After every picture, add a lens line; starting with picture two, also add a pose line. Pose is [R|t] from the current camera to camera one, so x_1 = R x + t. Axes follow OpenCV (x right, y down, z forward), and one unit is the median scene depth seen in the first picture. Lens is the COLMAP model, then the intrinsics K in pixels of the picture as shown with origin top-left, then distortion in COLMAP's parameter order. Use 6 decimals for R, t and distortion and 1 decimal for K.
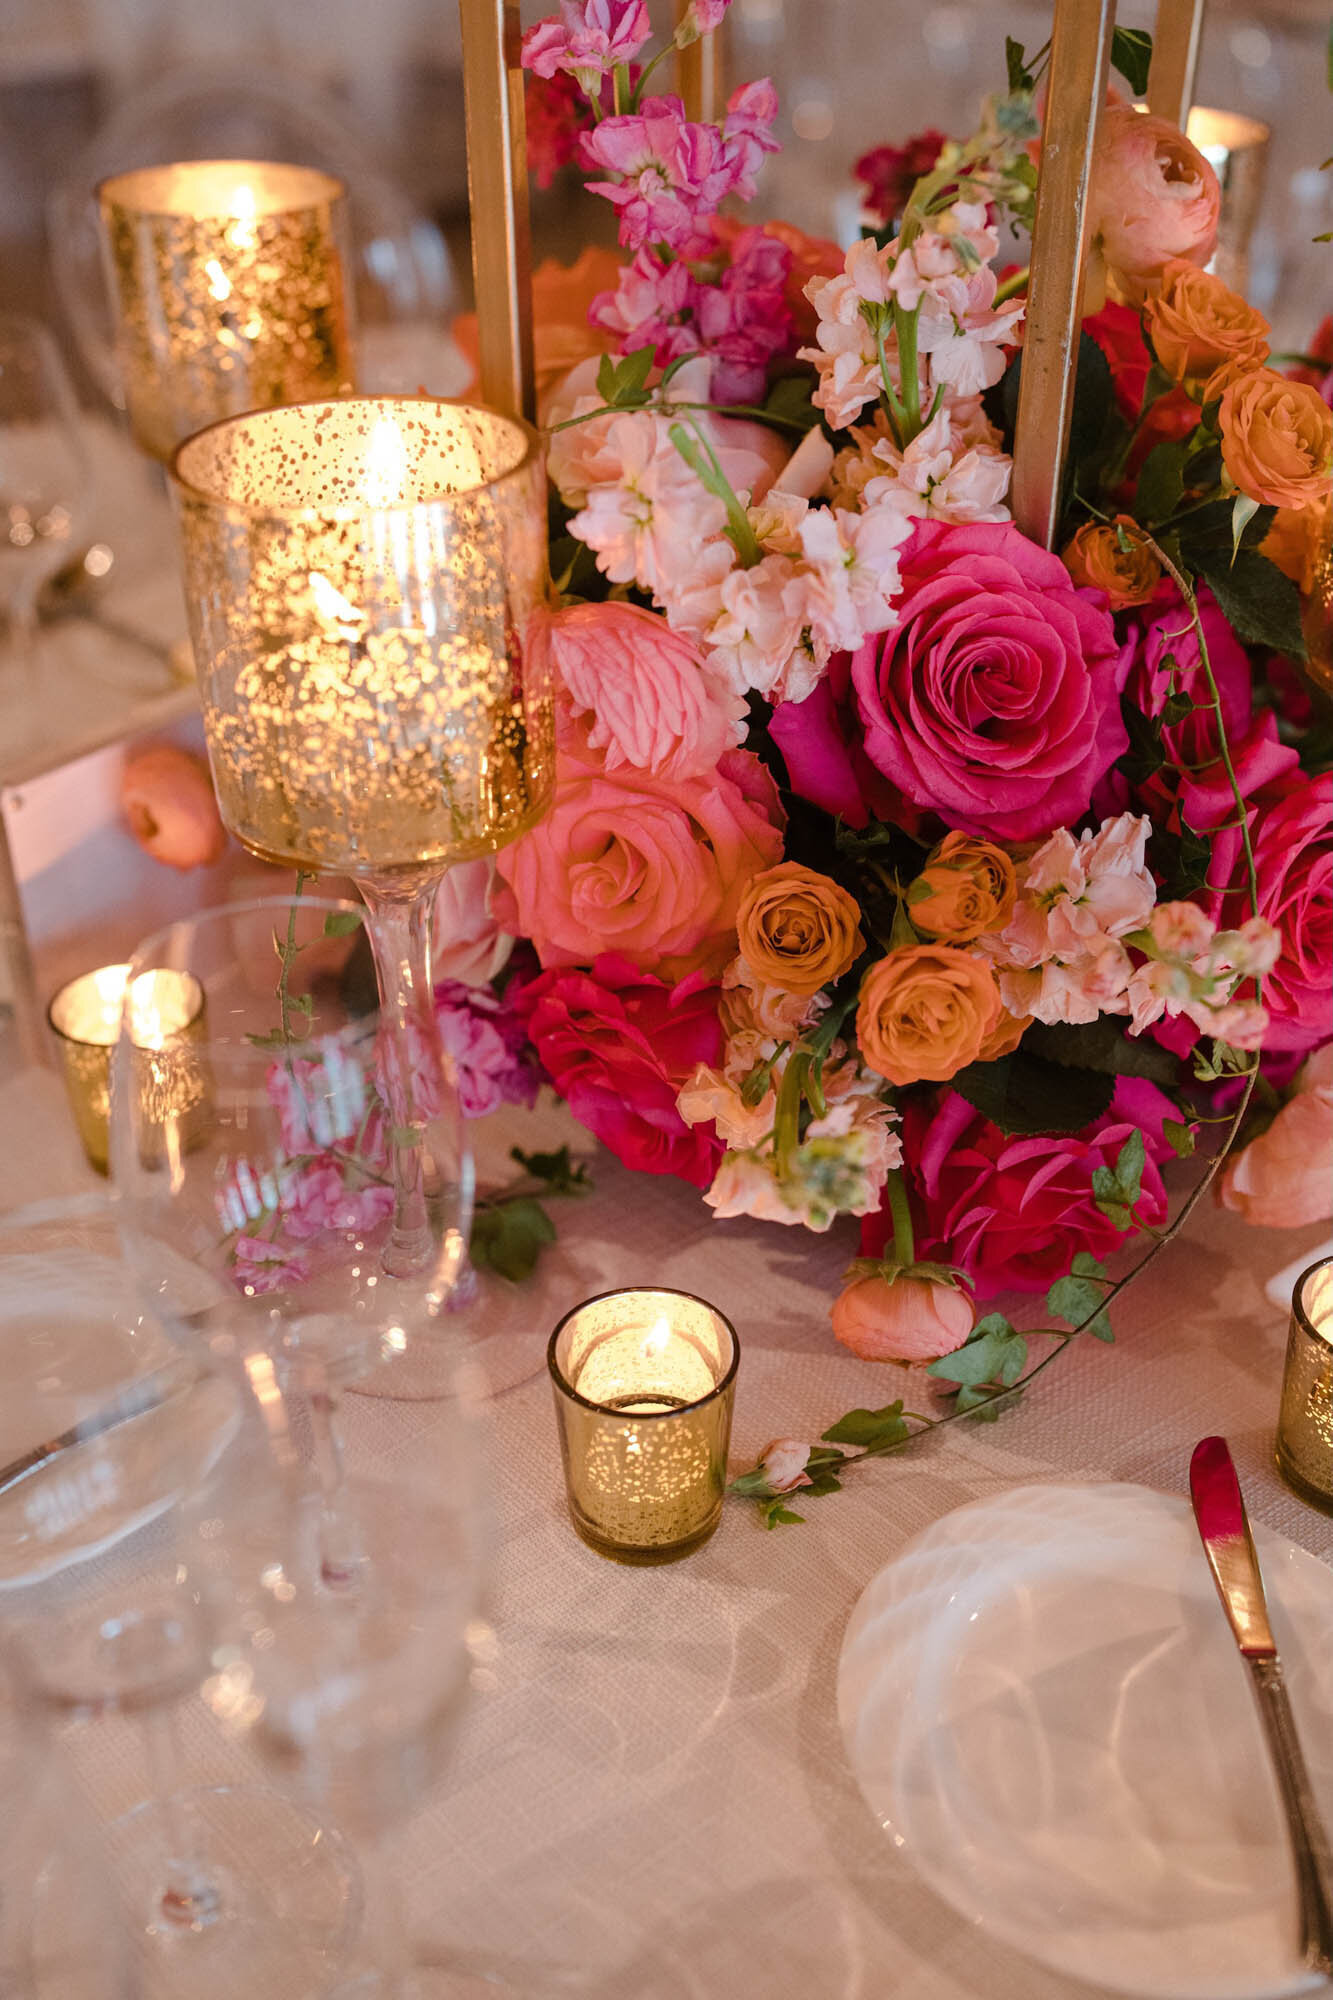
lens RADIAL K [[2144.7, 0, 666.5], [0, 2144.7, 1000.0], [0, 0, 1]] dist [-0.060499, 0.344463]
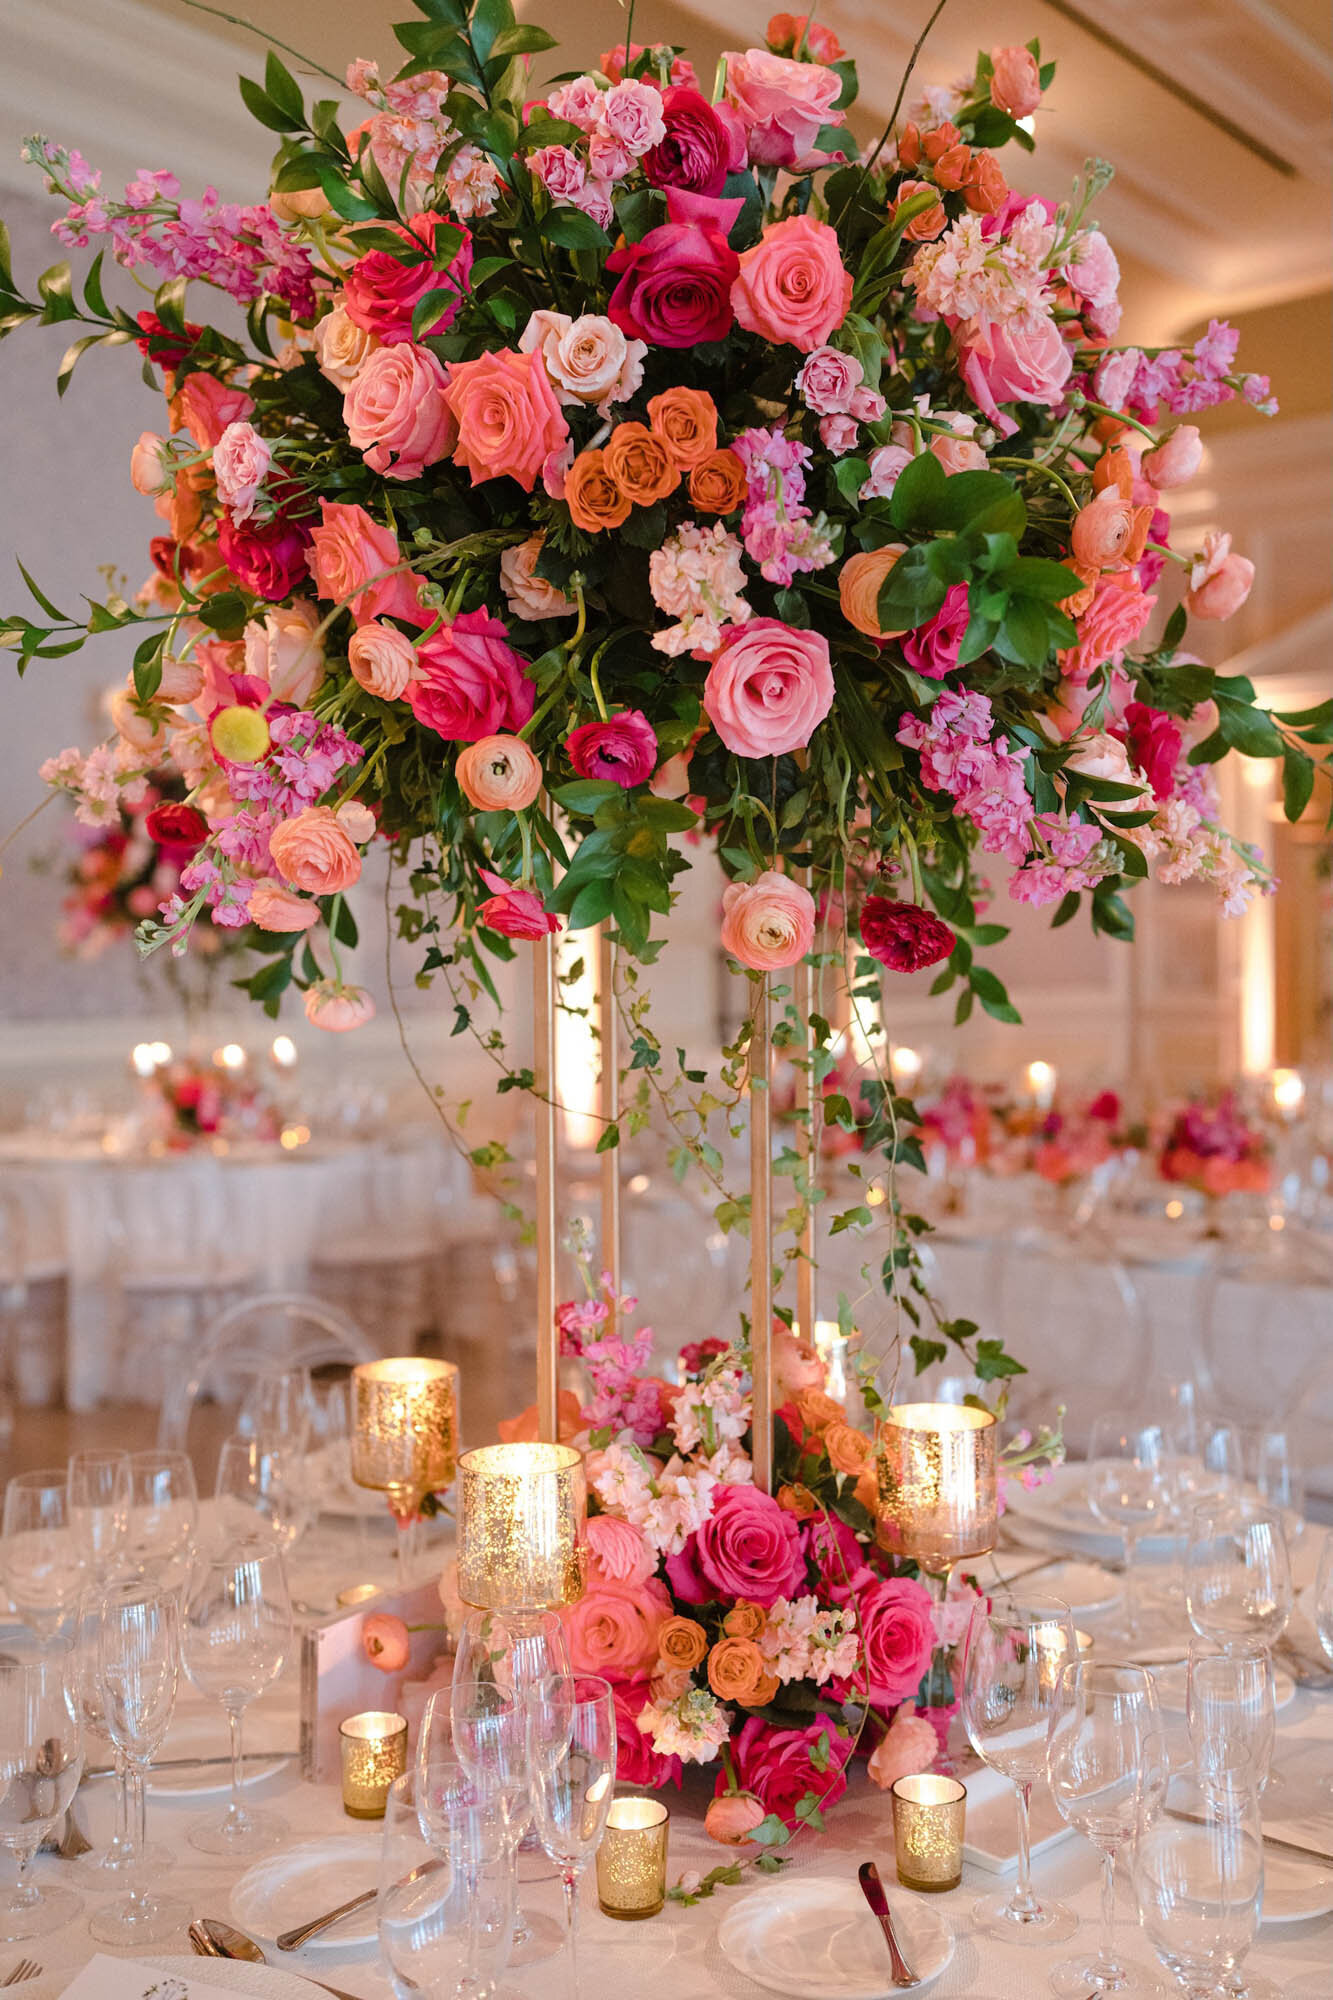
lens RADIAL K [[2144.7, 0, 666.5], [0, 2144.7, 1000.0], [0, 0, 1]] dist [-0.060499, 0.344463]
pose [[0.995189, -0.010266, 0.097437, -0.190453], [0.057199, 0.868307, -0.492719, 0.536914], [-0.079547, 0.495922, 0.864716, -1.523773]]
